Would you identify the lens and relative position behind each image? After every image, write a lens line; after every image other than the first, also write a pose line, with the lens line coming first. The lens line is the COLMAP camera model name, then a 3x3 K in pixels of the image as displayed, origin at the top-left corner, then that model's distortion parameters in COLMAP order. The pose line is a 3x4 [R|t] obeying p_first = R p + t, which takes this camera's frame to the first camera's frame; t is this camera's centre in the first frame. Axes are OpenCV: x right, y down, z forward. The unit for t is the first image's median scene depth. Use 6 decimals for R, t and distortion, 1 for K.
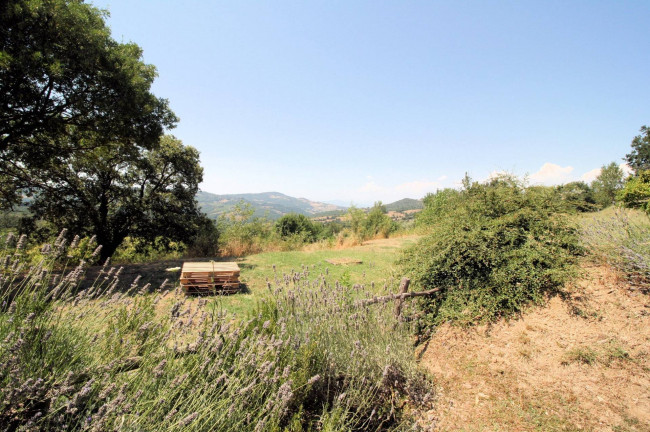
lens RADIAL K [[302.5, 0, 327.4], [0, 302.5, 207.3], [0, 0, 1]] dist [-0.000031, -0.012143]
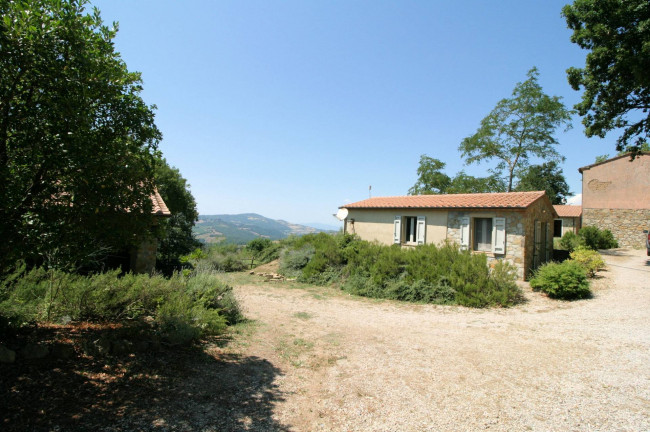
lens RADIAL K [[303.4, 0, 329.1], [0, 303.4, 214.6], [0, 0, 1]] dist [-0.000615, -0.012262]
pose [[0.997131, 0.018451, 0.073410, 0.173785], [-0.014738, 0.998600, -0.050810, -0.038535], [-0.074245, 0.049582, 0.996007, -0.674047]]
